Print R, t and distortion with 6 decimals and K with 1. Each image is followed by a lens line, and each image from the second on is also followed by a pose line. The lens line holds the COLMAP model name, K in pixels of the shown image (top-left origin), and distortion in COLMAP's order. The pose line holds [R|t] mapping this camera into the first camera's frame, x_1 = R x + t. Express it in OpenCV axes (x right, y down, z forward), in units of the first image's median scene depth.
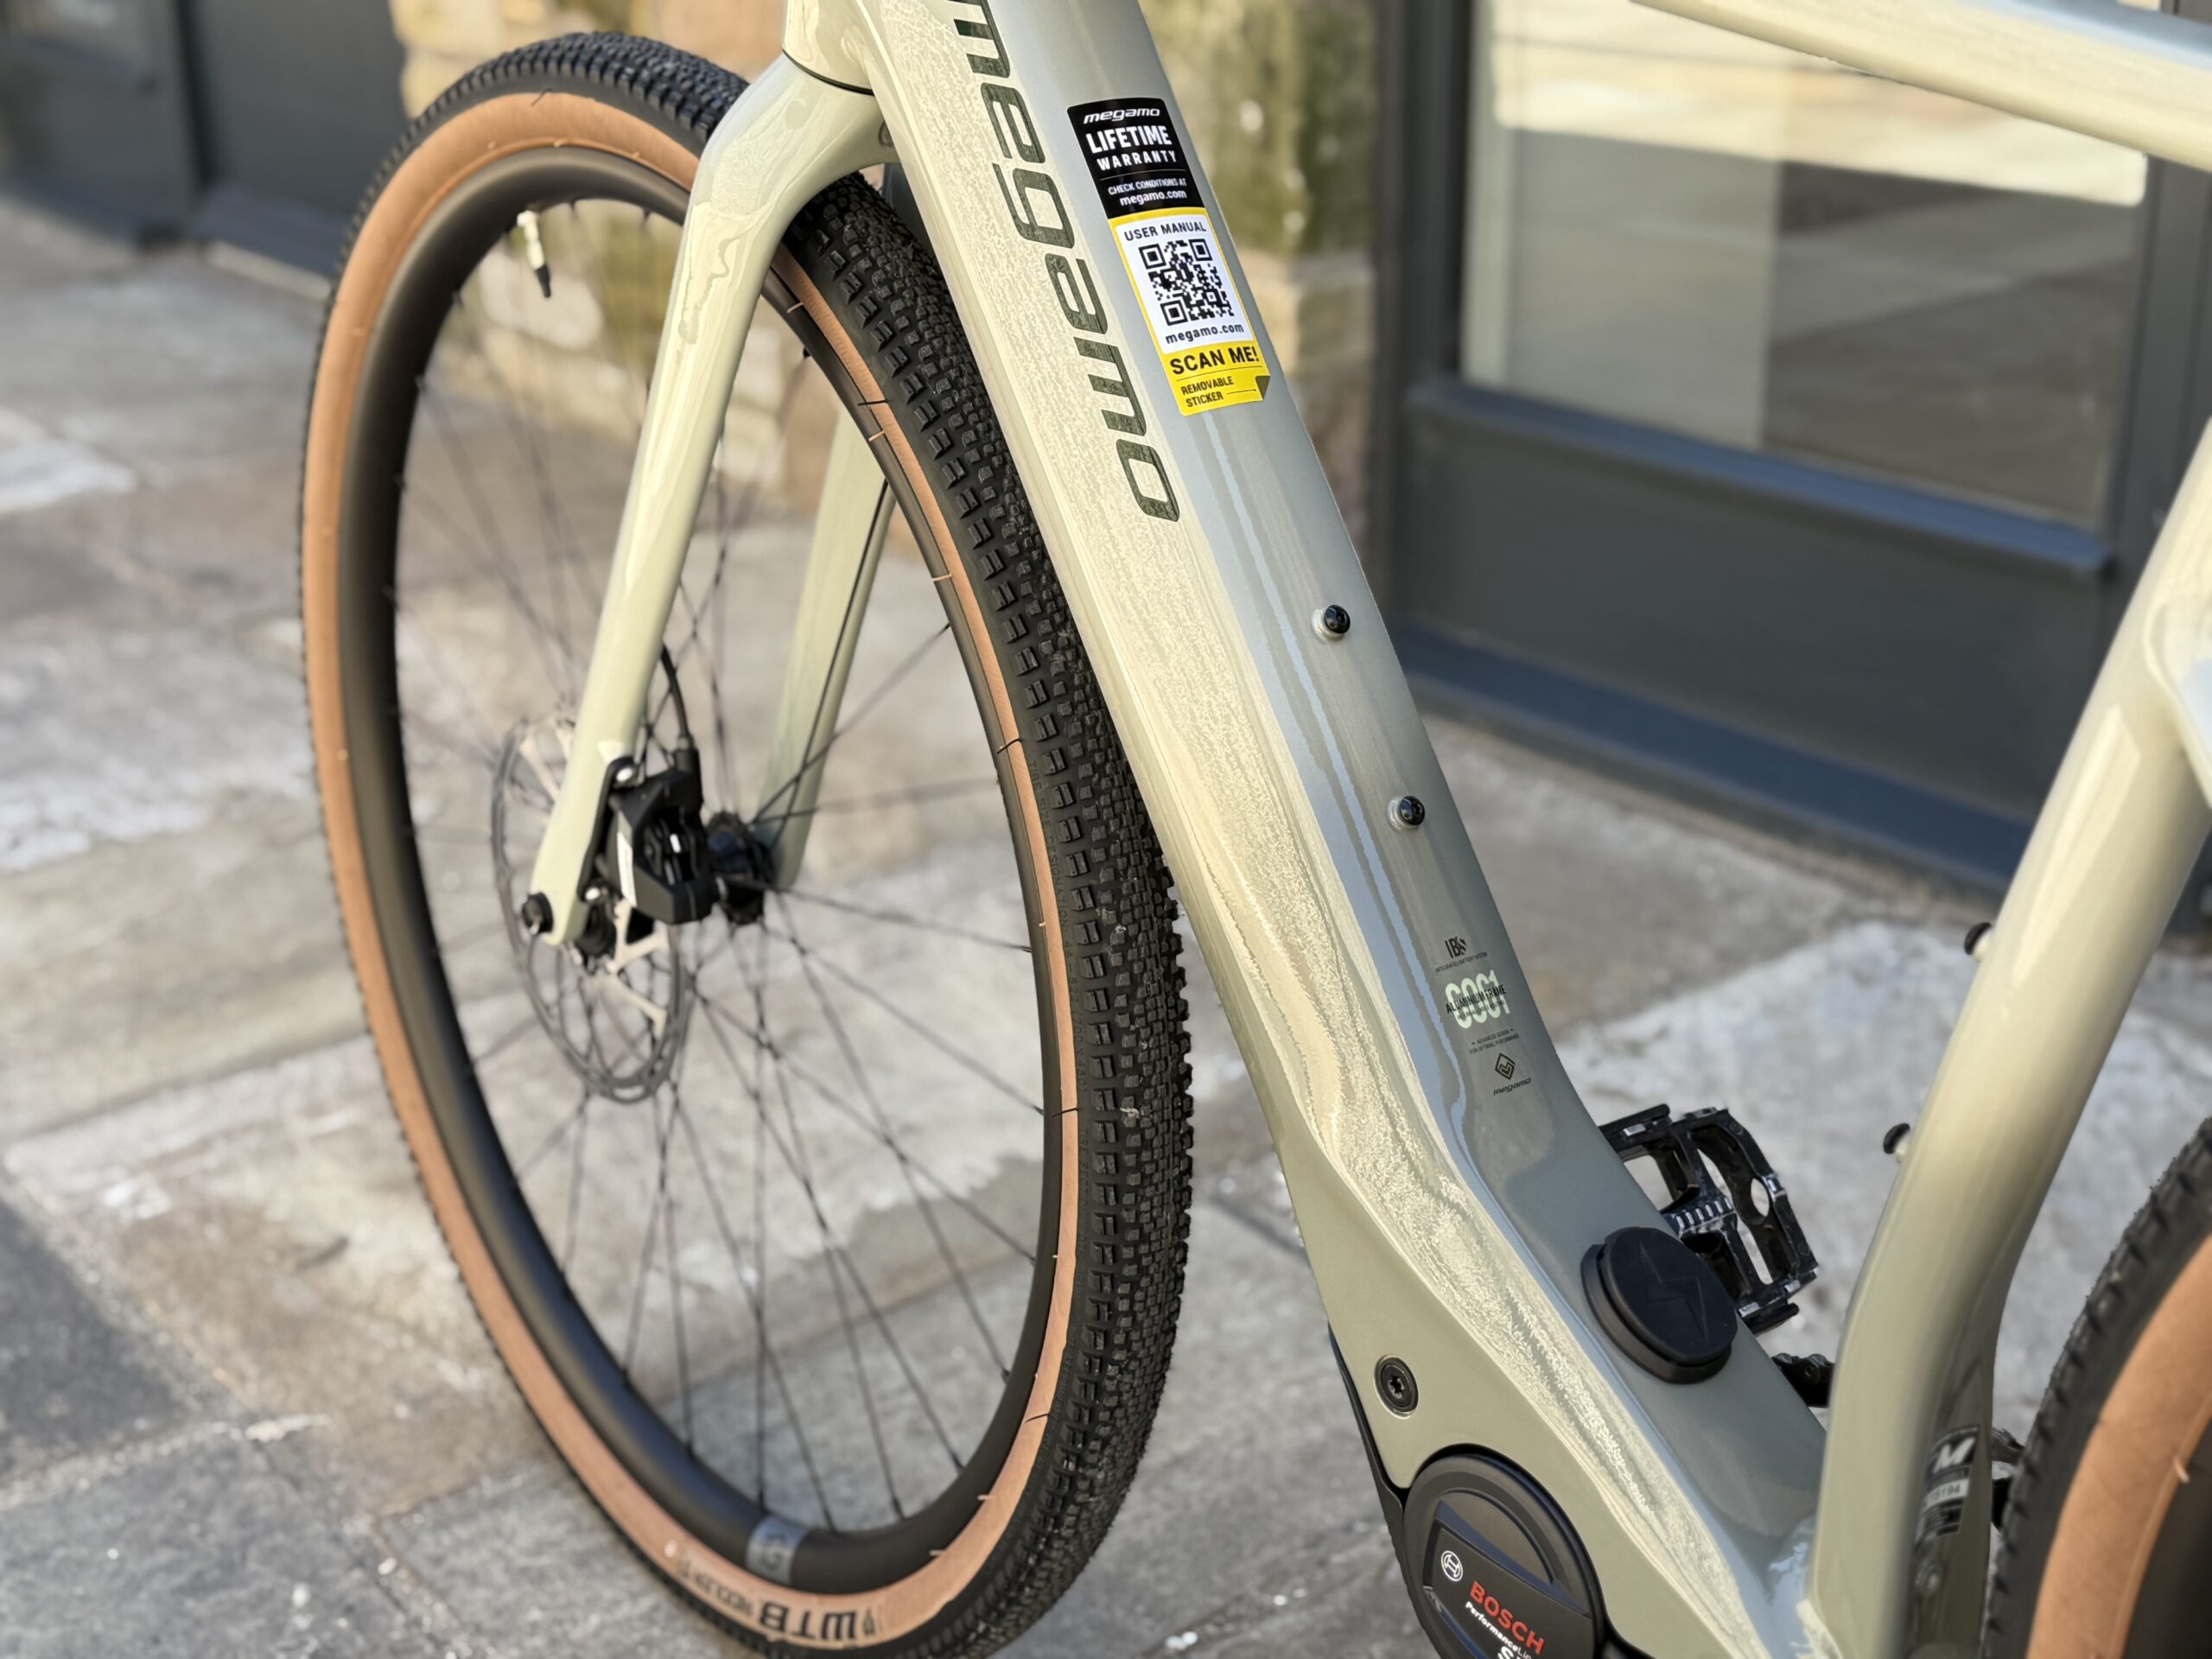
lens RADIAL K [[2958.4, 0, 1106.0], [0, 2958.4, 829.5], [0, 0, 1]] dist [0.199567, -0.440544]
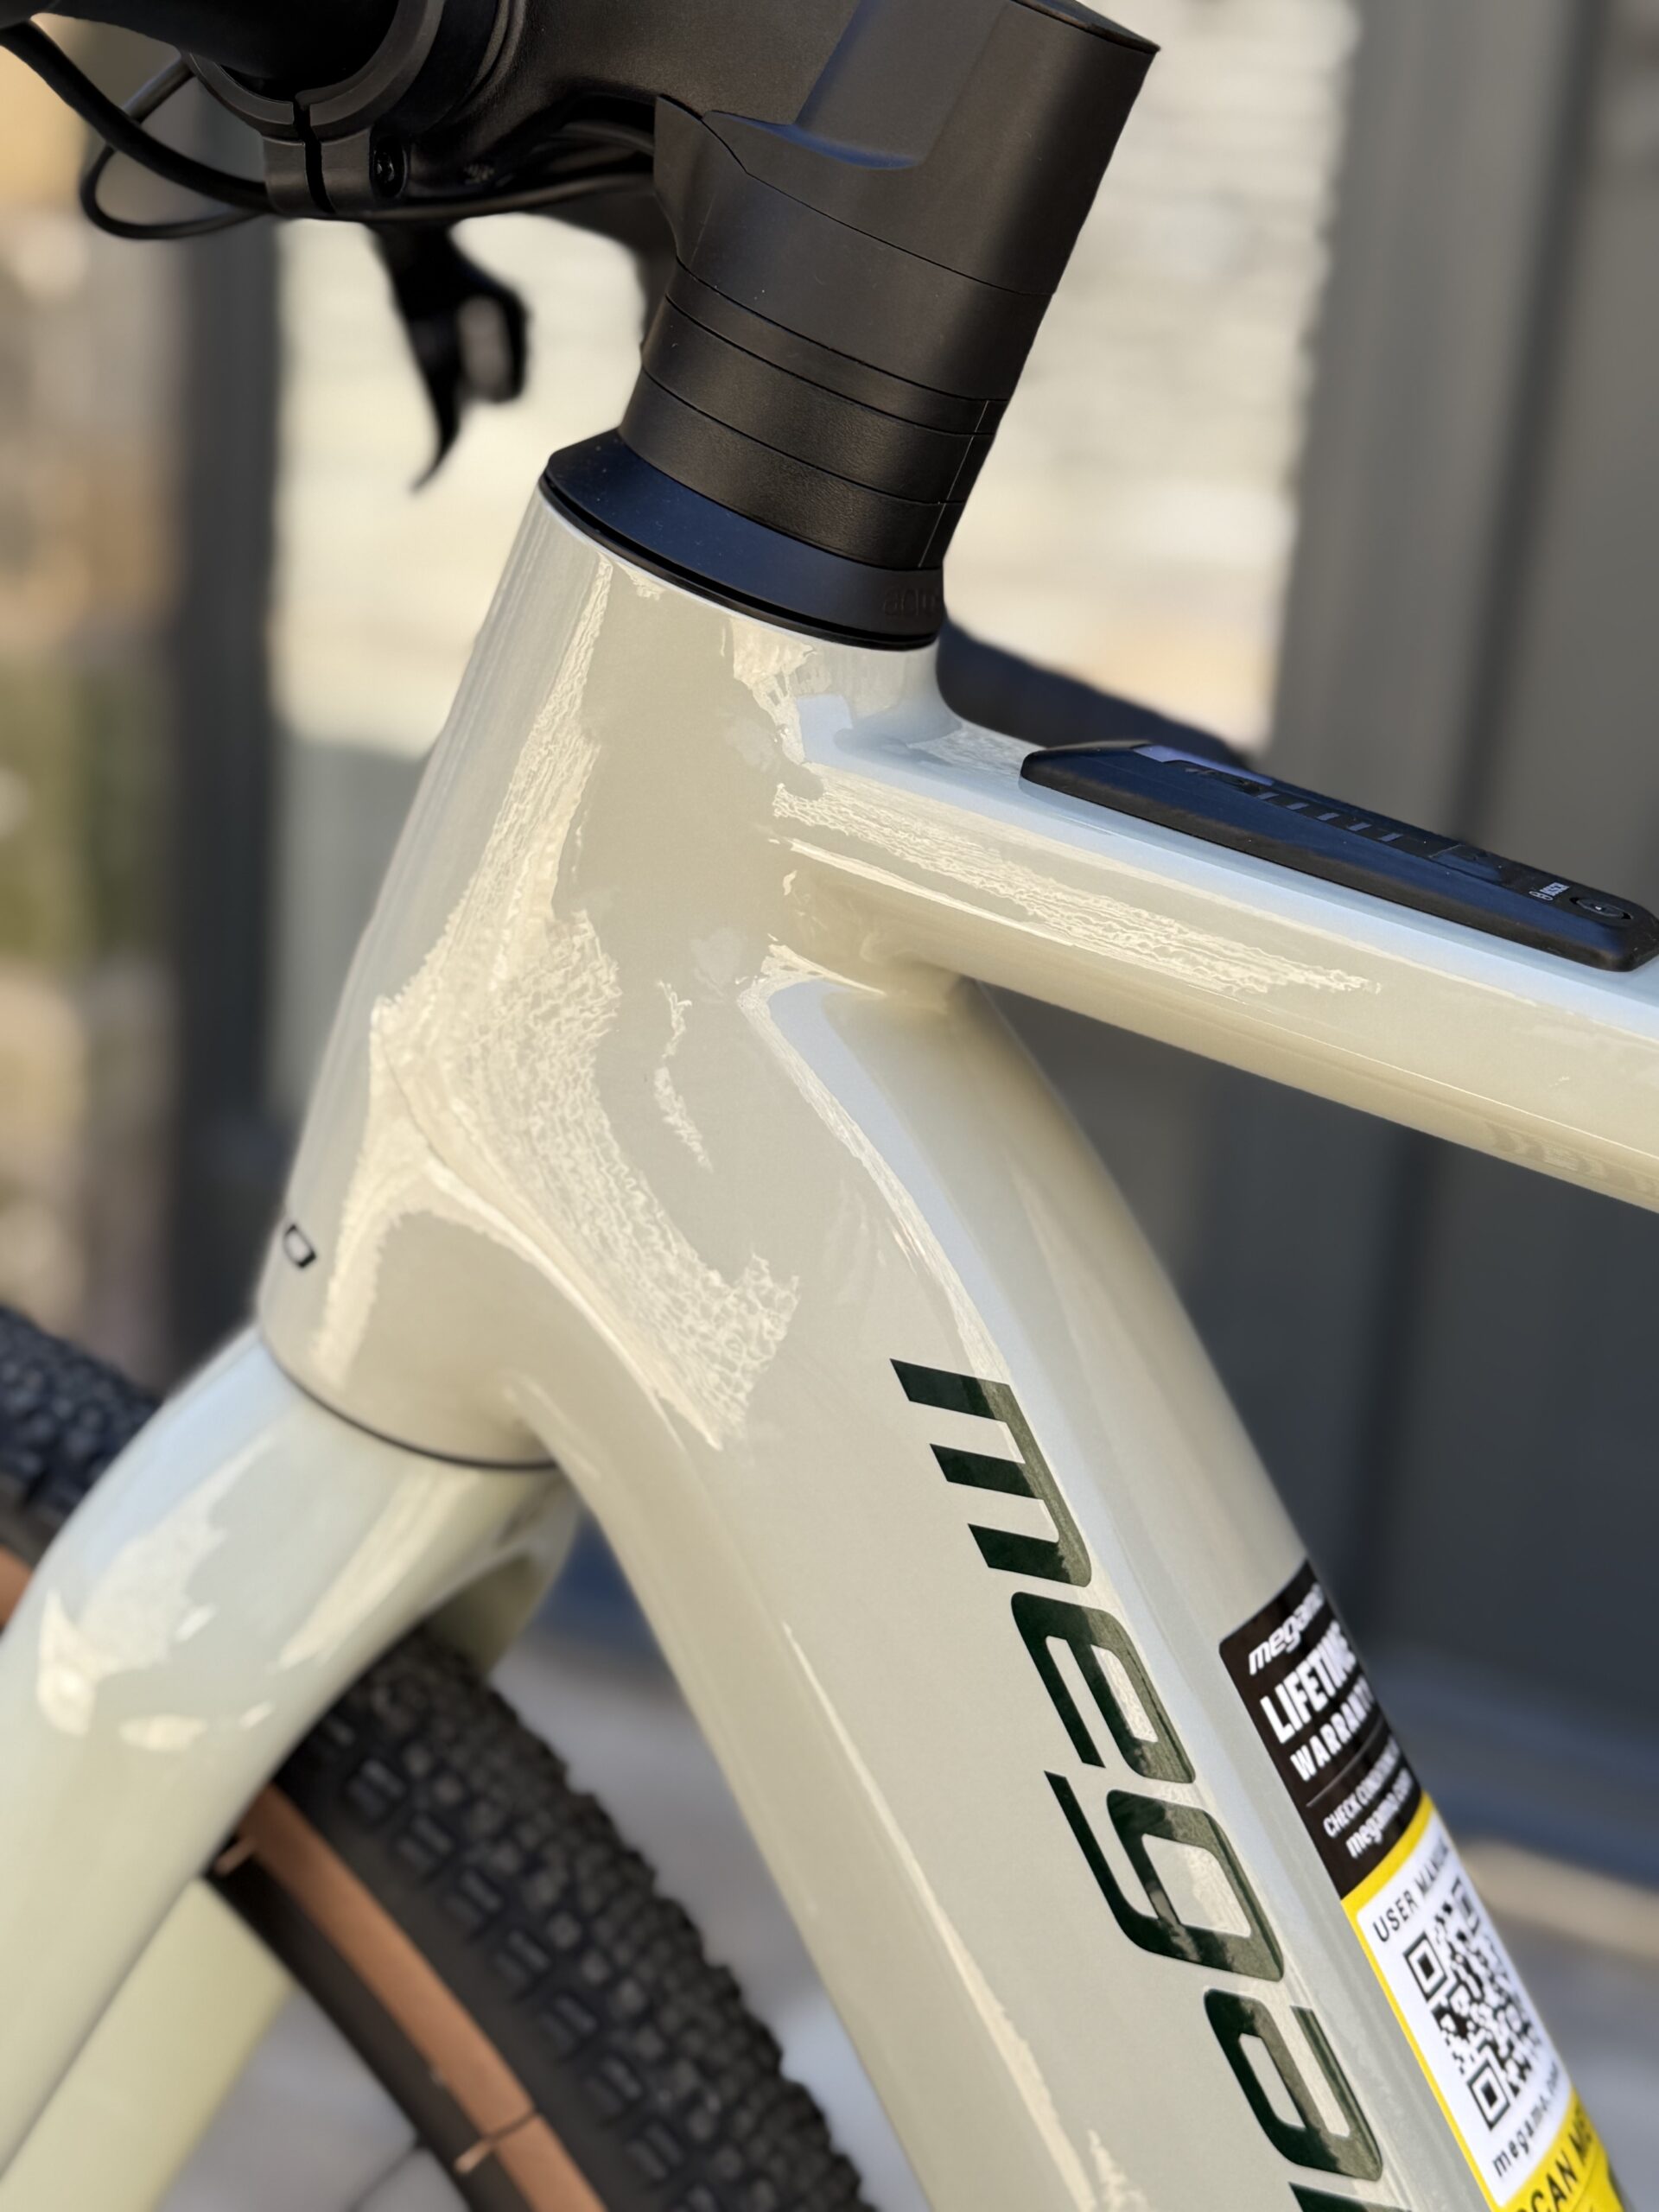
lens RADIAL K [[2817.2, 0, 766.1], [0, 2817.2, 1134.3], [0, 0, 1]] dist [0.505091, -1.393972]
pose [[0.903886, -0.054152, 0.424332, -0.224075], [0.076803, 0.996380, -0.036447, -0.273620], [-0.420822, 0.065534, 0.904773, 0.567980]]
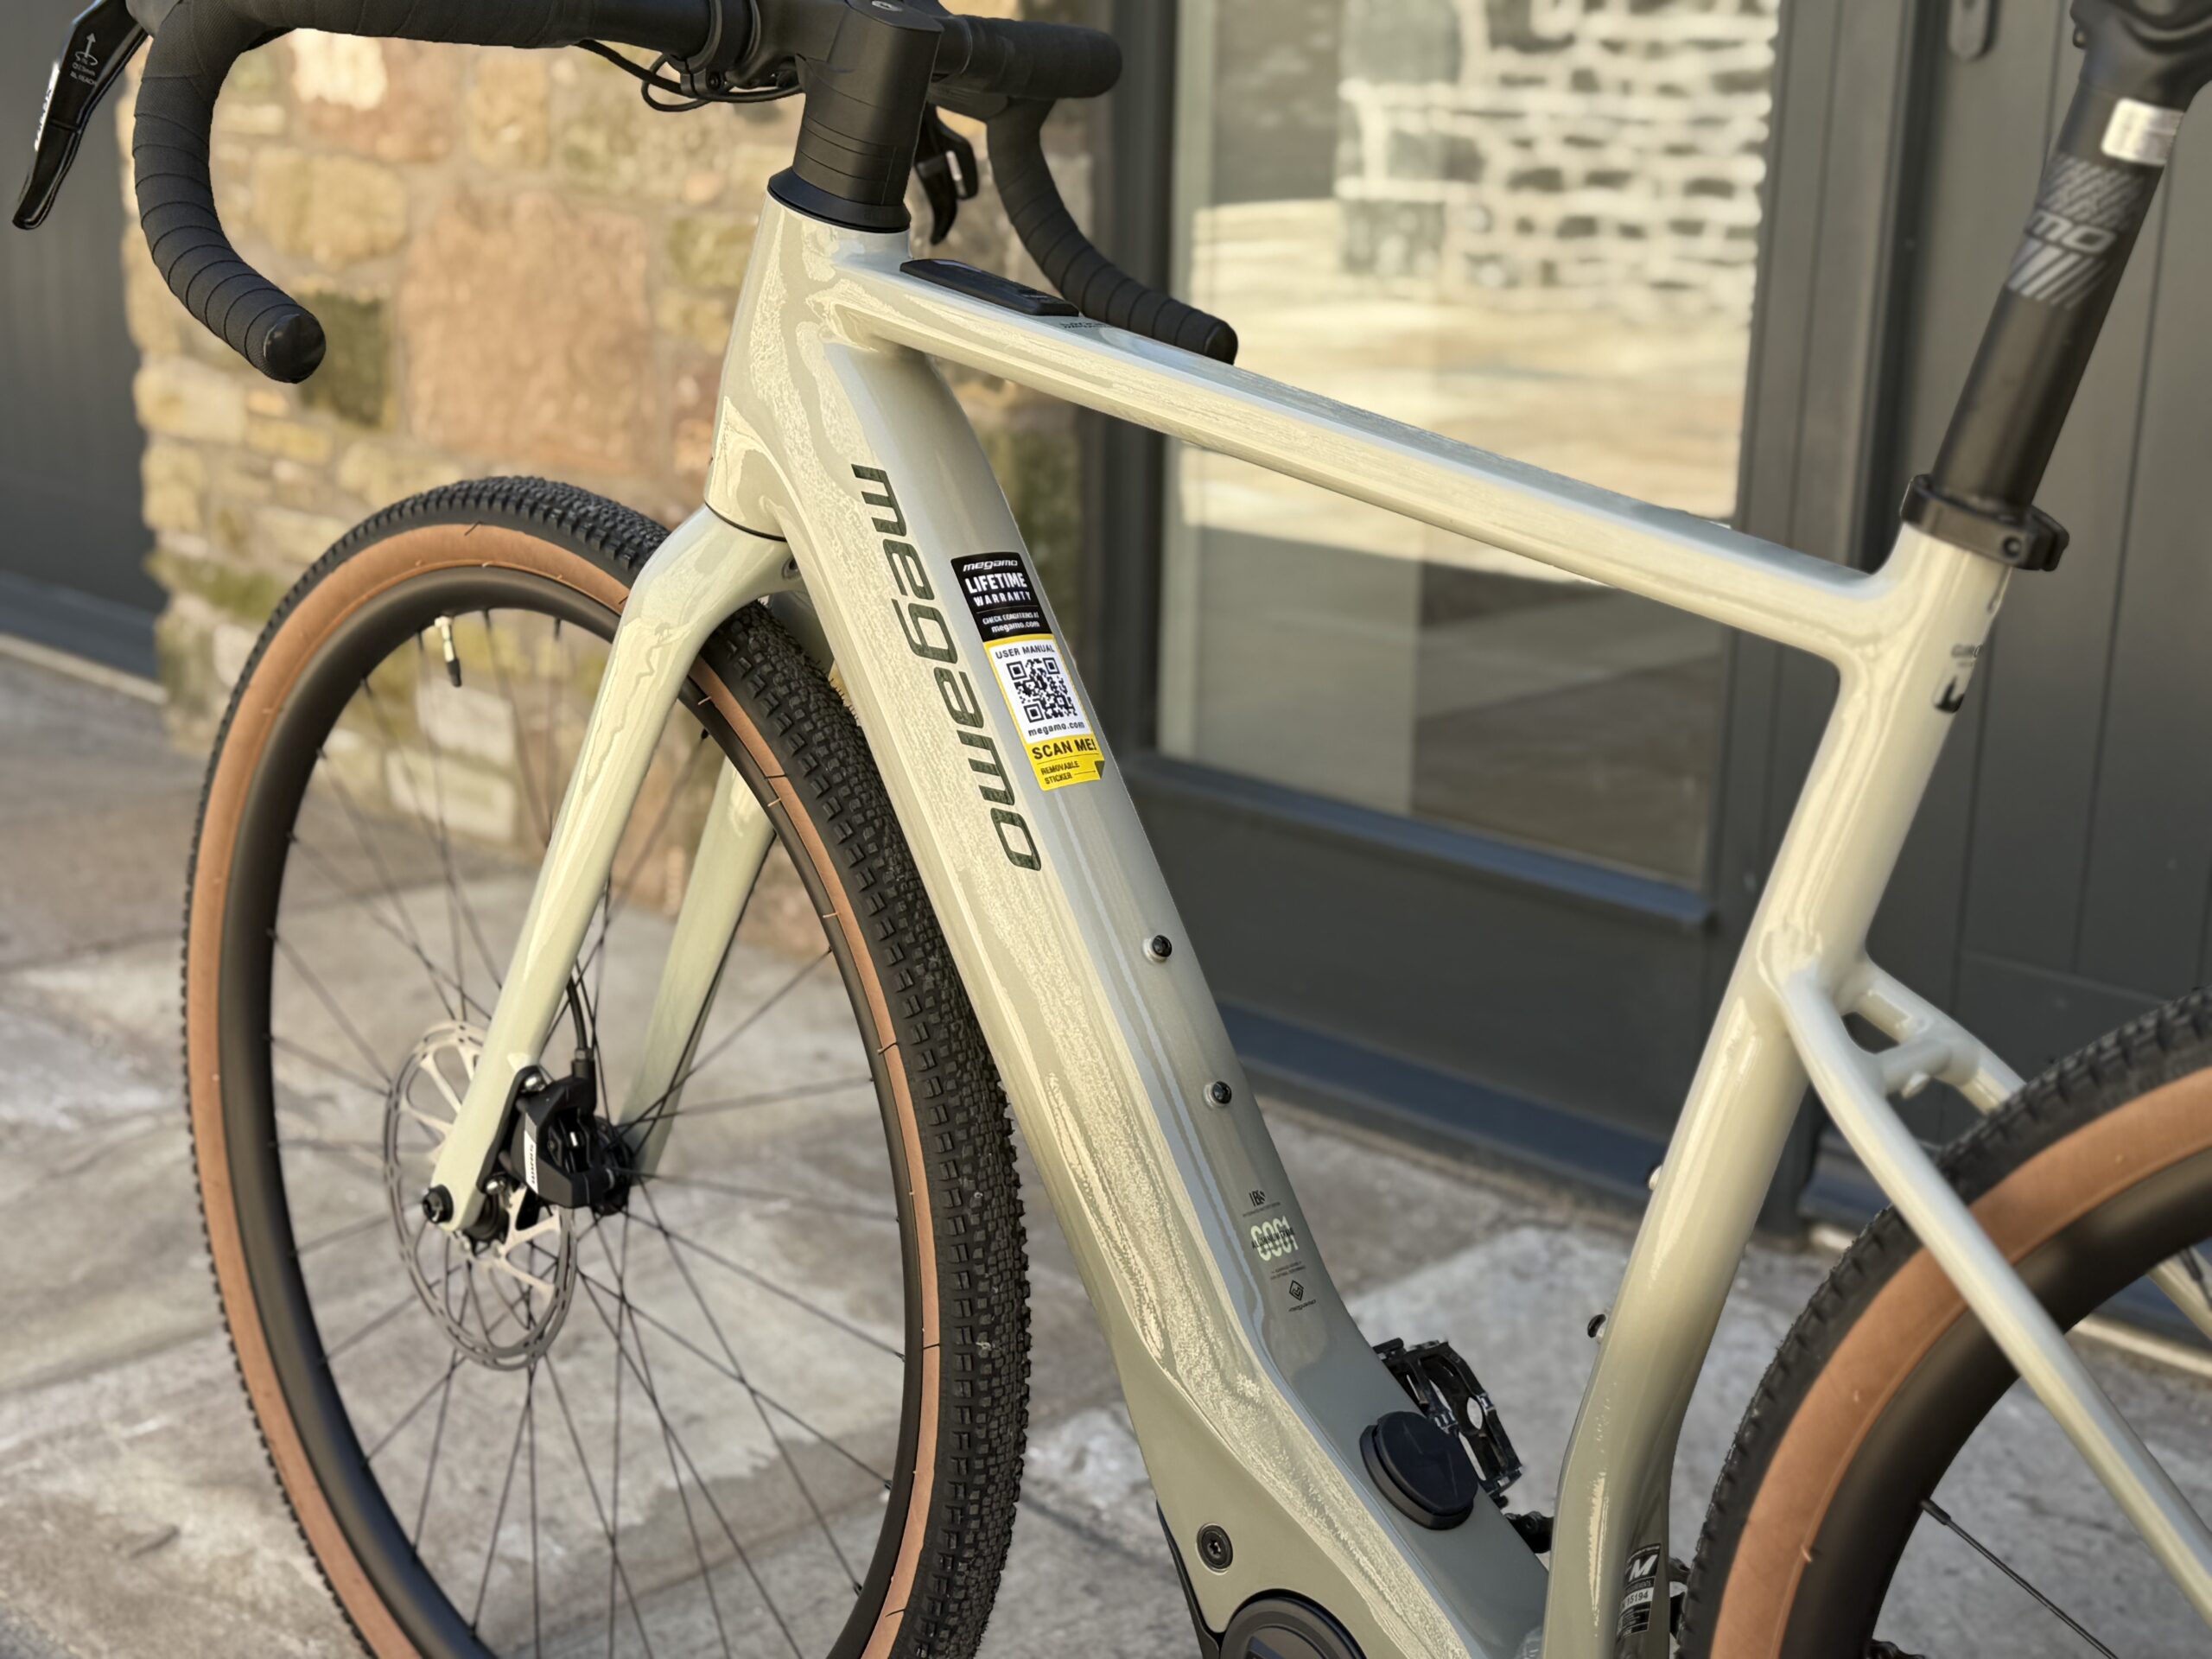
lens RADIAL K [[2958.4, 0, 1106.0], [0, 2958.4, 829.5], [0, 0, 1]] dist [0.199567, -0.440544]
pose [[0.992162, 0.007736, 0.124718, -0.095569], [0.007249, 0.992838, -0.119248, 0.029194], [-0.124747, 0.119218, 0.985000, -0.250144]]
